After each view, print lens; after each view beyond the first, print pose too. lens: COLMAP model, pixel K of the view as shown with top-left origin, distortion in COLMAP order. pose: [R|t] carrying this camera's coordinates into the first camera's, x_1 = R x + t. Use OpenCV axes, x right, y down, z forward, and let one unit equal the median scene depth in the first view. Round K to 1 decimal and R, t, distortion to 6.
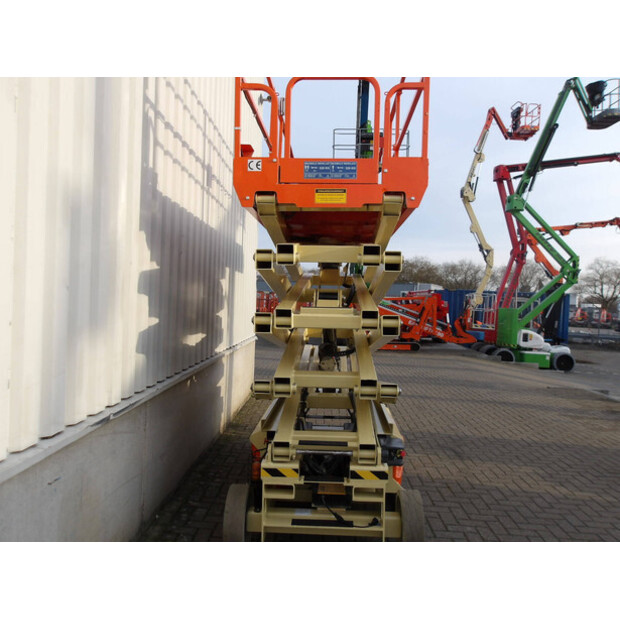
lens RADIAL K [[507.9, 0, 310.0], [0, 507.9, 310.0], [0, 0, 1]] dist [0.007144, 0.004792]
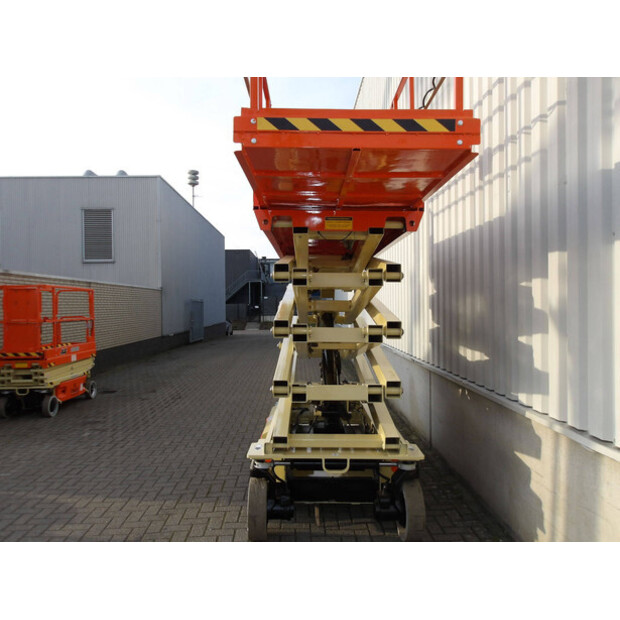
lens RADIAL K [[507.9, 0, 310.0], [0, 507.9, 310.0], [0, 0, 1]] dist [0.007144, 0.004792]
pose [[-0.998277, -0.027243, -0.051976, 0.138326], [-0.028472, 0.999329, 0.023053, -0.042988], [0.051314, 0.024493, -0.998382, 2.069277]]
